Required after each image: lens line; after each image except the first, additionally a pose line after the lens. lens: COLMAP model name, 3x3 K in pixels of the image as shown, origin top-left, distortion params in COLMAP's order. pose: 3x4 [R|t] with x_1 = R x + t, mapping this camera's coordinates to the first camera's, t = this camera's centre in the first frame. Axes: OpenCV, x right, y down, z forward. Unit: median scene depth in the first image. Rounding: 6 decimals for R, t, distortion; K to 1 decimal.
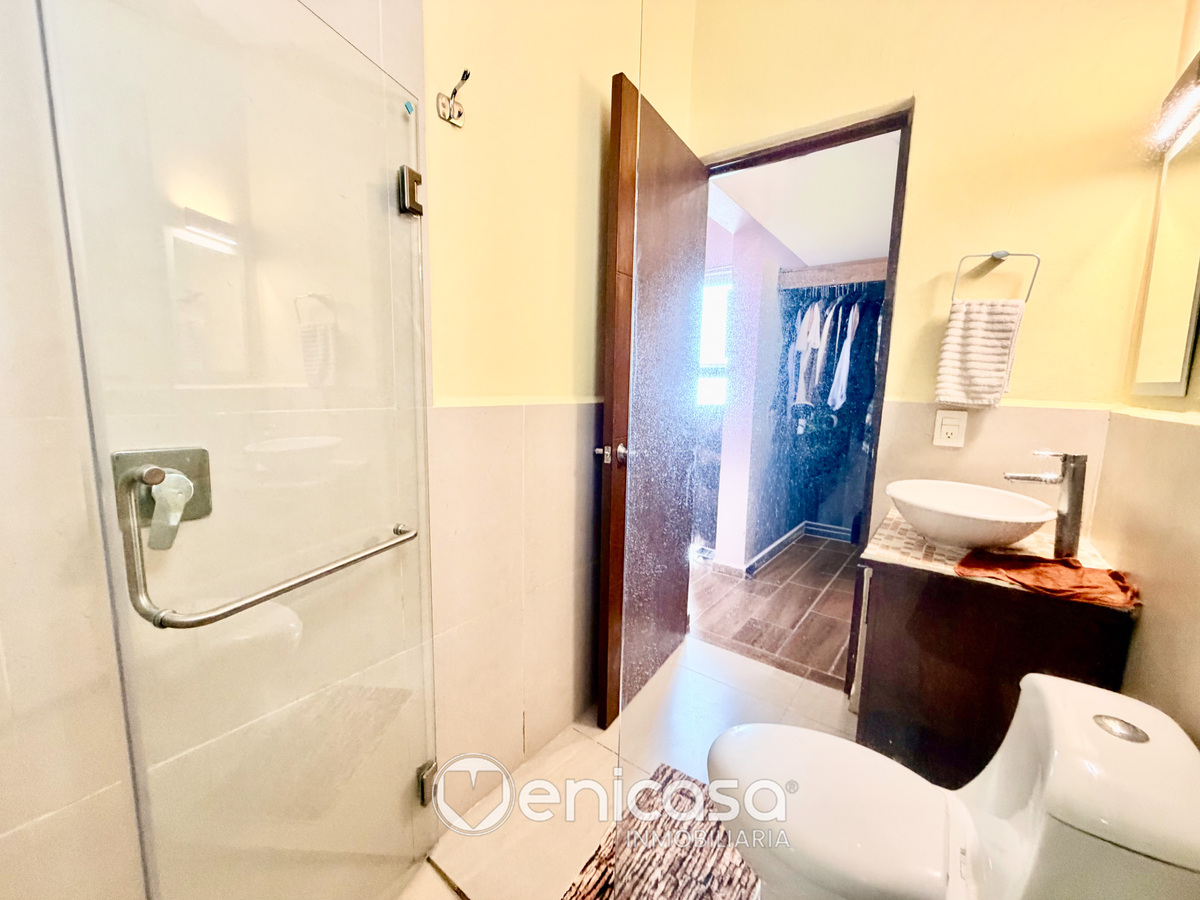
lens RADIAL K [[473.7, 0, 592.3], [0, 473.7, 450.0], [0, 0, 1]] dist [-0.001155, -0.000049]
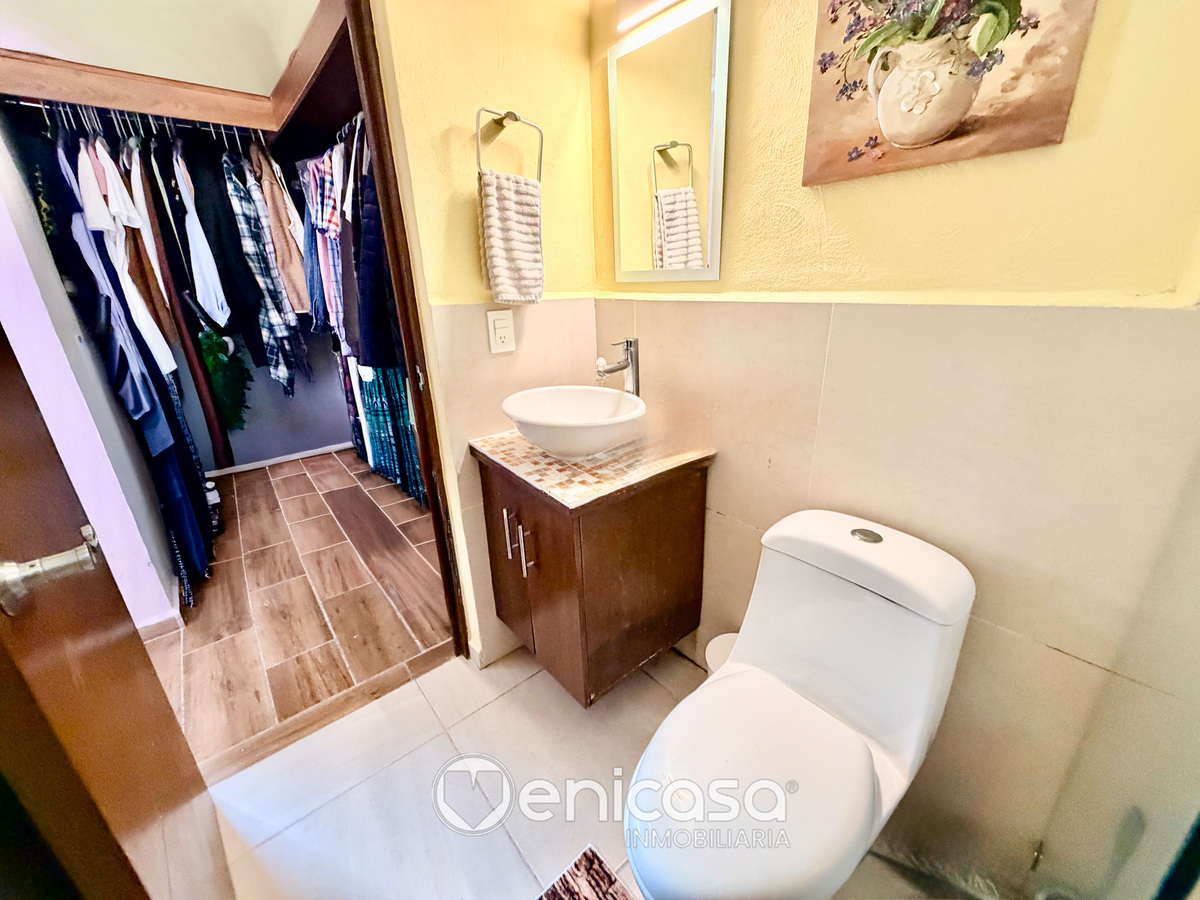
lens RADIAL K [[478.6, 0, 596.0], [0, 478.6, 450.2], [0, 0, 1]] dist [0.000320, 0.000314]
pose [[0.214964, -0.355215, 0.909732, -0.101246], [0.173125, 0.930616, 0.322461, -0.105681], [-0.961155, 0.088180, 0.261546, 0.674448]]
